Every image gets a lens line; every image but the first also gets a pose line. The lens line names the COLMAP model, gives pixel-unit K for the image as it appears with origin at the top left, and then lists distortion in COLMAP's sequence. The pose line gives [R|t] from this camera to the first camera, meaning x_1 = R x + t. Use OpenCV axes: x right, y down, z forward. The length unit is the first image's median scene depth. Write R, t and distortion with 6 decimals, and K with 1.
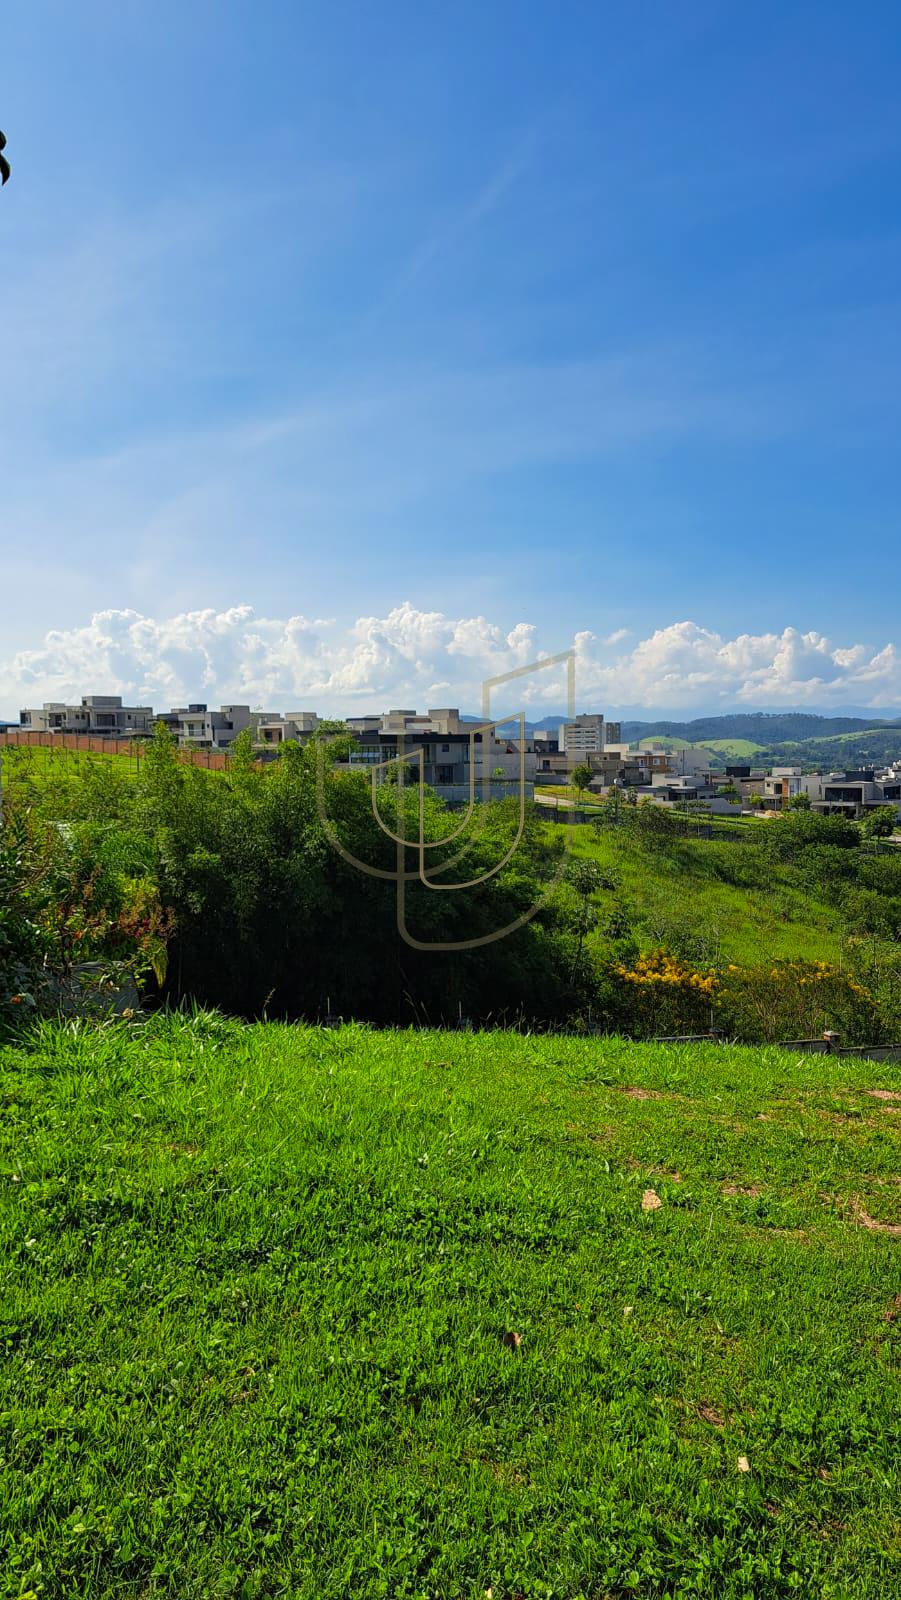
lens RADIAL K [[1162.9, 0, 444.8], [0, 1162.9, 820.3], [0, 0, 1]] dist [0.113795, -0.156588]
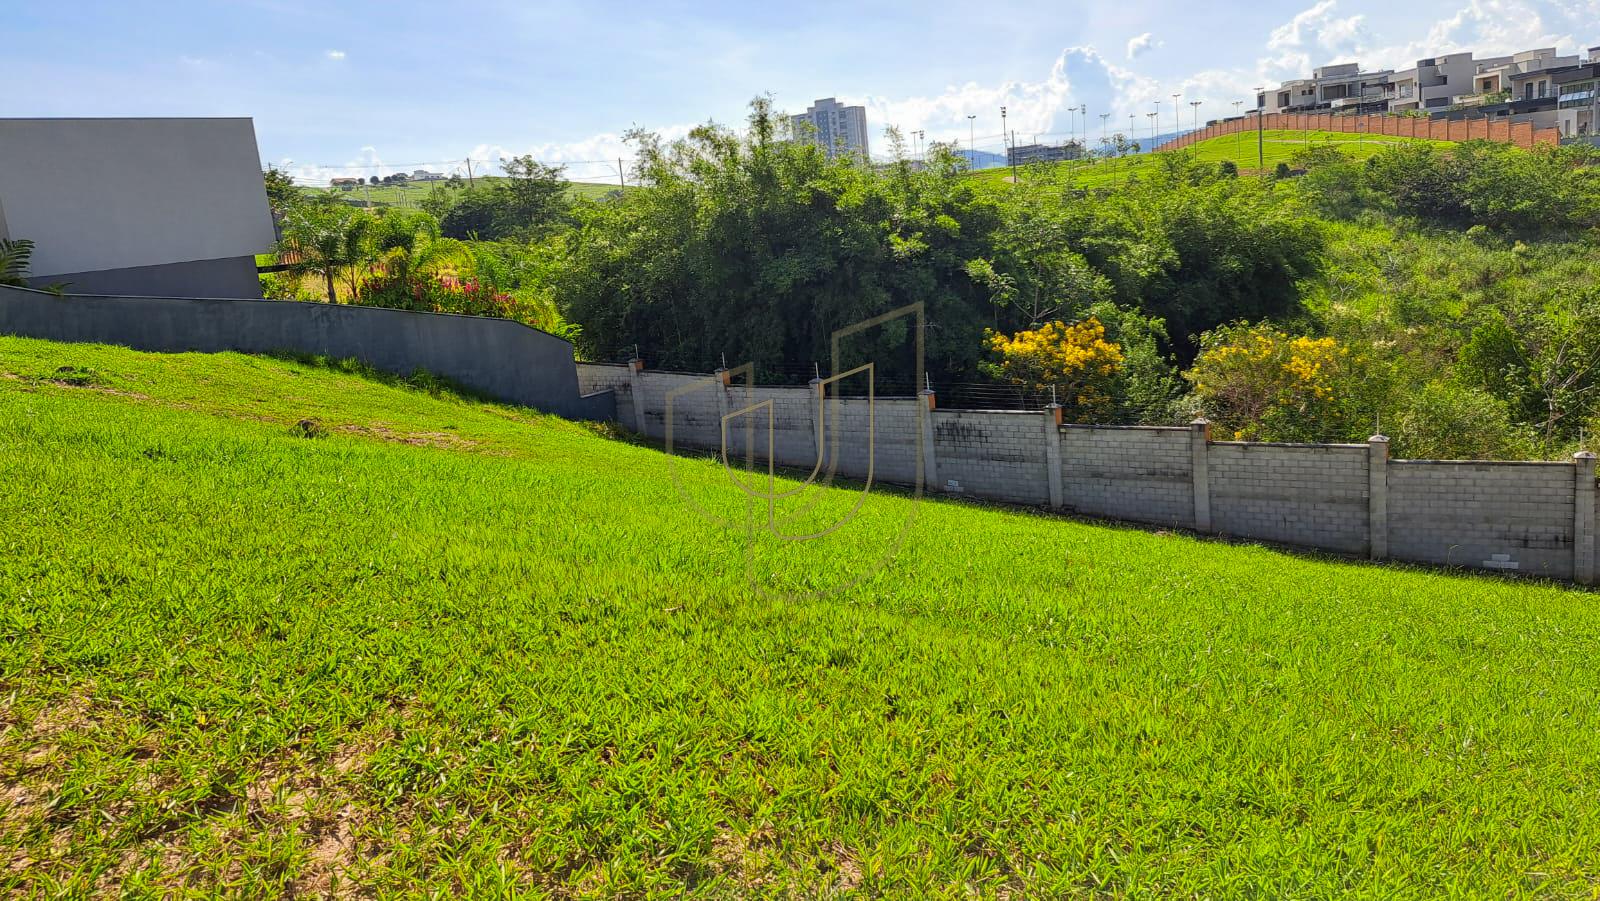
lens RADIAL K [[1162.9, 0, 810.2], [0, 1162.9, 425.0], [0, 0, 1]] dist [0.113795, -0.156588]
pose [[0.657792, 0.078557, -0.749092, 0.194966], [0.053479, 0.987165, 0.150485, 0.012904], [0.751299, -0.139049, 0.645148, 0.075555]]
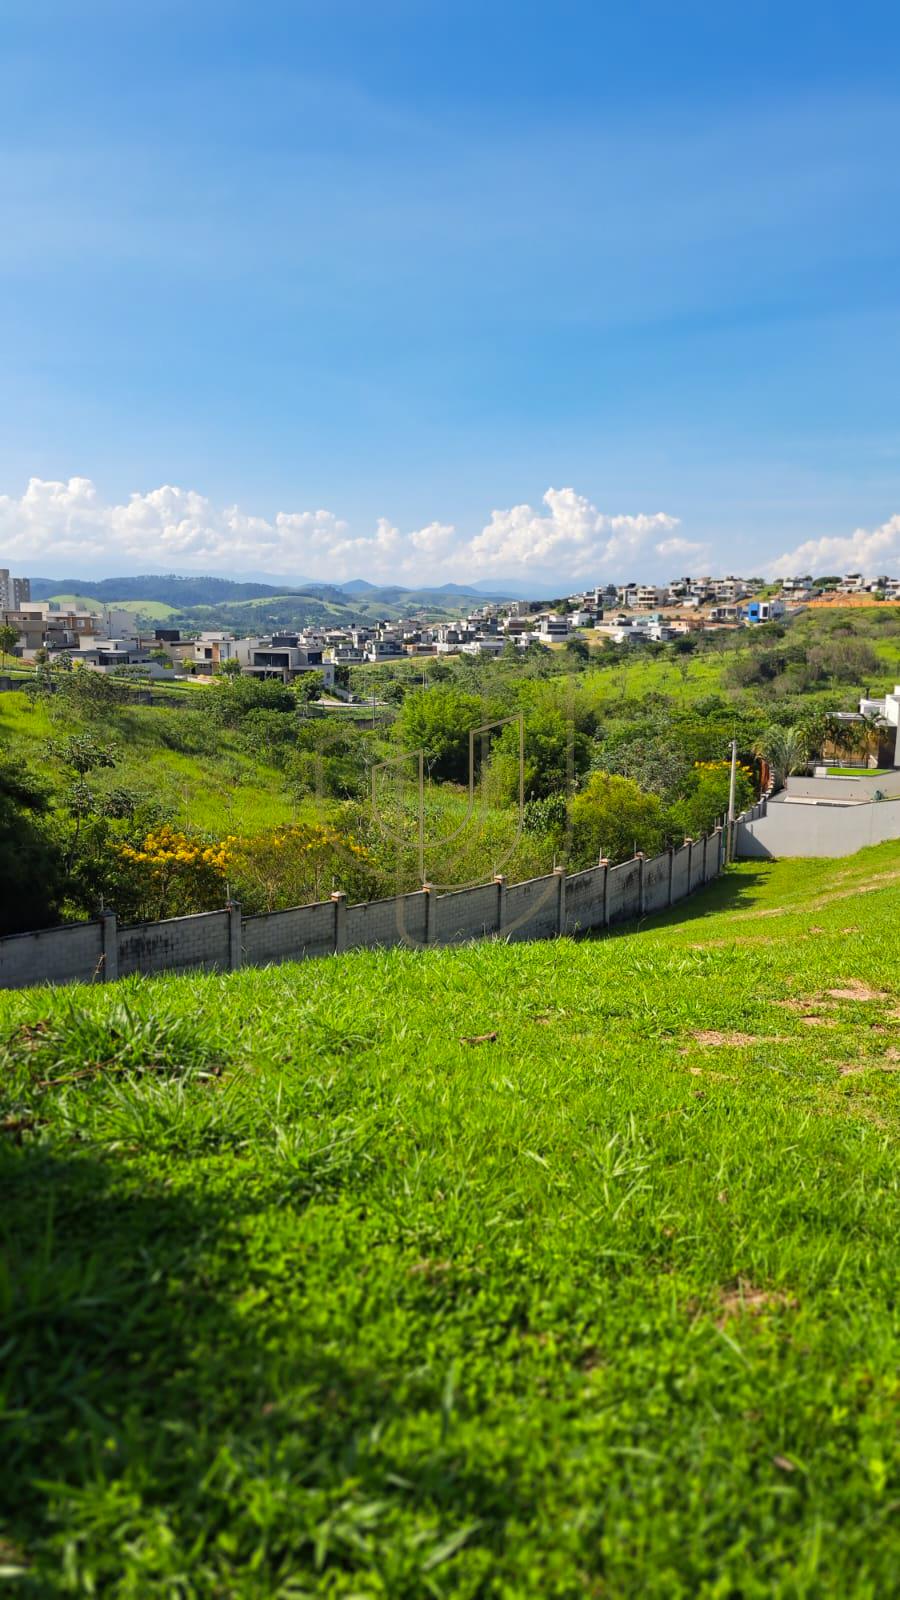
lens RADIAL K [[1162.9, 0, 465.3], [0, 1162.9, 792.5], [0, 0, 1]] dist [0.113795, -0.156588]
pose [[0.874496, -0.054140, 0.482001, -0.017068], [0.009478, 0.995468, 0.094619, -0.001508], [-0.484939, -0.078176, 0.871047, 0.013844]]
